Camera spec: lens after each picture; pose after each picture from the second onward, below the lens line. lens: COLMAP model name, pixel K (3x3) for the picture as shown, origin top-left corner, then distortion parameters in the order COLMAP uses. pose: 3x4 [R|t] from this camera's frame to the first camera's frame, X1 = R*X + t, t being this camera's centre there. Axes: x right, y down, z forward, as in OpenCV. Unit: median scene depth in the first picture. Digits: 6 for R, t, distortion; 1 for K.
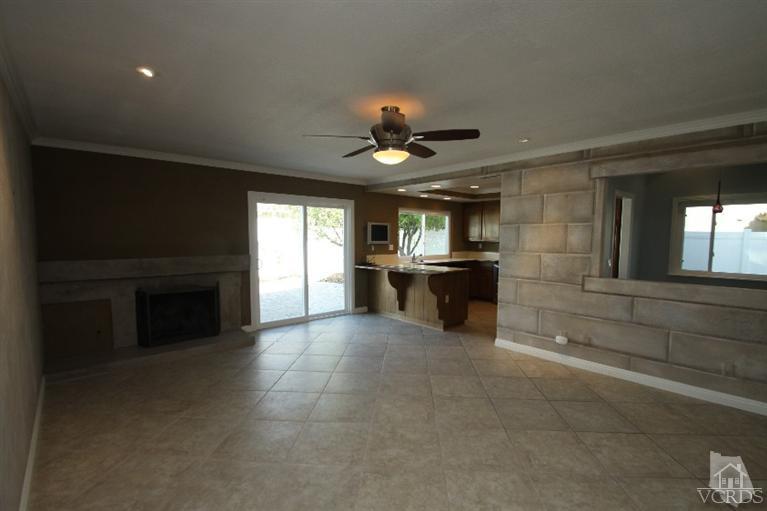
lens RADIAL K [[356.2, 0, 388.2], [0, 356.2, 266.8], [0, 0, 1]] dist [0.012707, -0.015772]
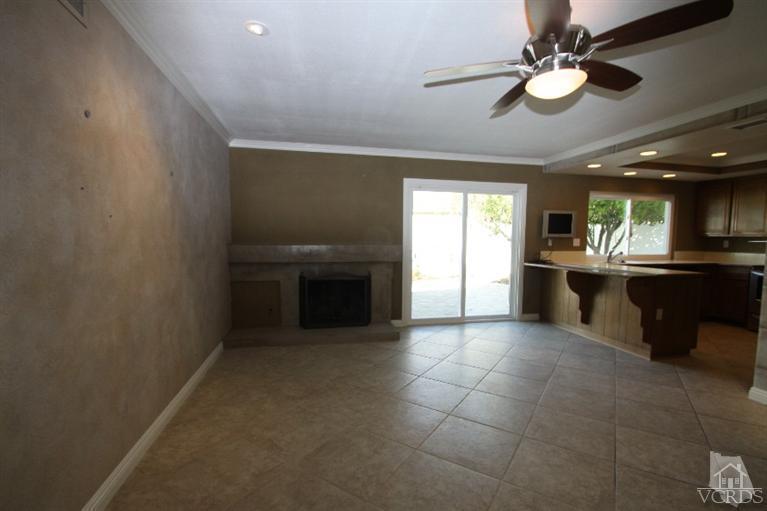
lens RADIAL K [[356.2, 0, 388.2], [0, 356.2, 266.8], [0, 0, 1]] dist [0.012707, -0.015772]
pose [[0.874606, 0.042904, -0.482932, 0.042952], [-0.046077, 0.998924, 0.005298, 0.022338], [0.482640, 0.017619, 0.875642, 0.170565]]
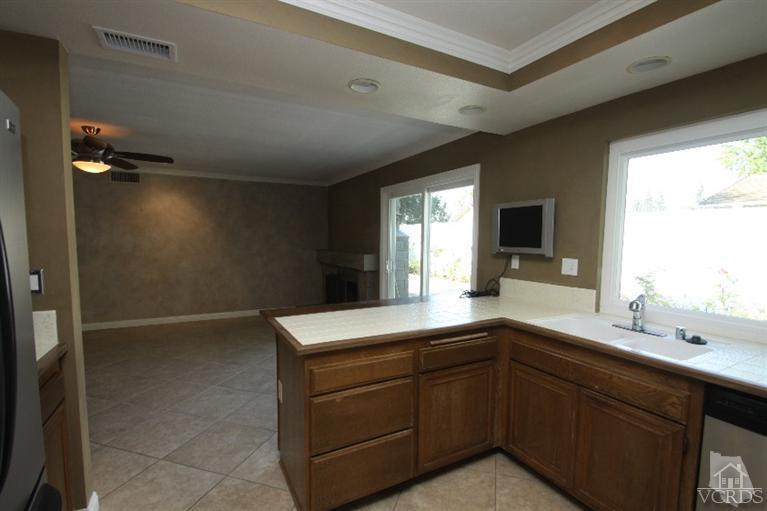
lens RADIAL K [[356.2, 0, 388.2], [0, 356.2, 266.8], [0, 0, 1]] dist [0.012707, -0.015772]
pose [[-0.227856, 0.072359, -0.971003, 0.597885], [-0.092323, 0.991137, 0.095524, -0.109728], [0.969308, 0.111412, -0.219156, 1.394615]]
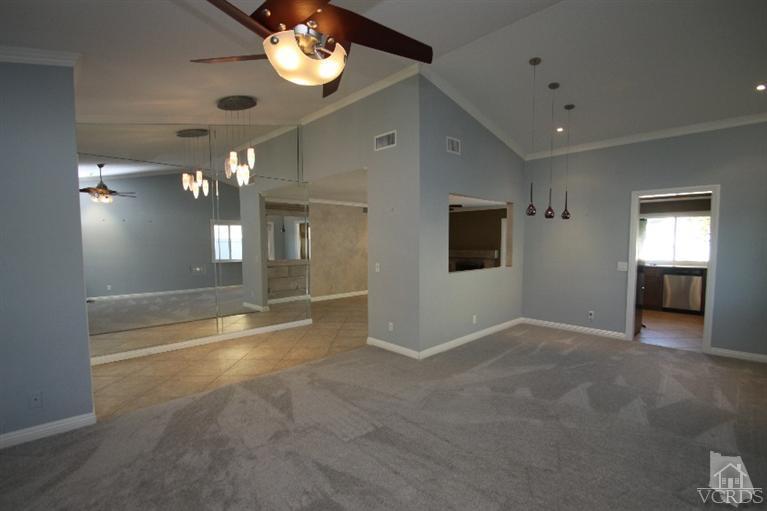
lens RADIAL K [[356.2, 0, 388.2], [0, 356.2, 266.8], [0, 0, 1]] dist [0.012707, -0.015772]
pose [[0.043827, 0.066442, -0.996827, 1.758290], [-0.082125, 0.994649, 0.062686, -0.020726], [0.995658, 0.079117, 0.049049, 0.326562]]
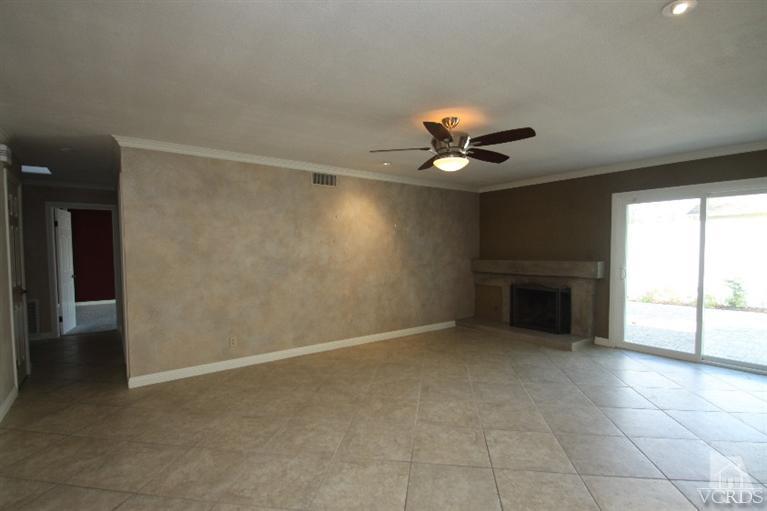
lens RADIAL K [[369.7, 0, 385.1], [0, 369.7, 267.6], [0, 0, 1]] dist [-0.020859, -0.000115]
pose [[-0.091996, 0.045058, -0.994739, 0.687415], [-0.078263, 0.995558, 0.052333, -0.027324], [0.992679, 0.082666, -0.088061, 0.571807]]
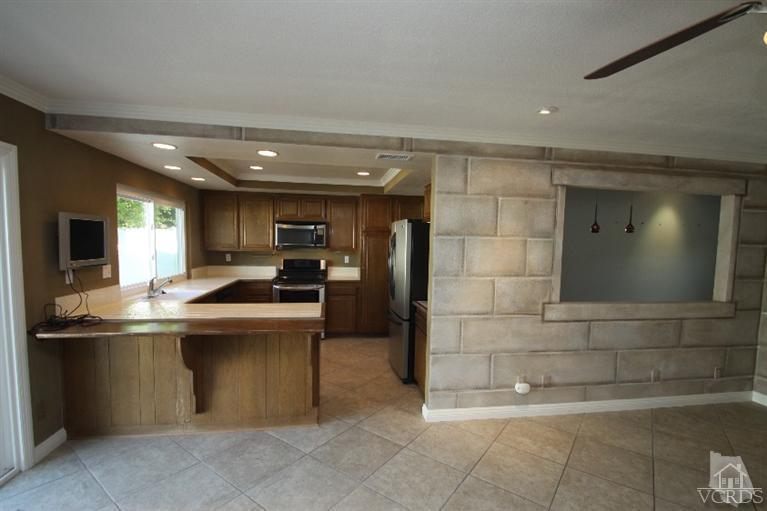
lens RADIAL K [[356.2, 0, 388.2], [0, 356.2, 266.8], [0, 0, 1]] dist [0.012707, -0.015772]
pose [[0.539350, -0.055211, 0.840270, -0.270710], [0.053065, 0.998094, 0.031519, -0.085590], [-0.840408, 0.027589, 0.541251, 0.717132]]
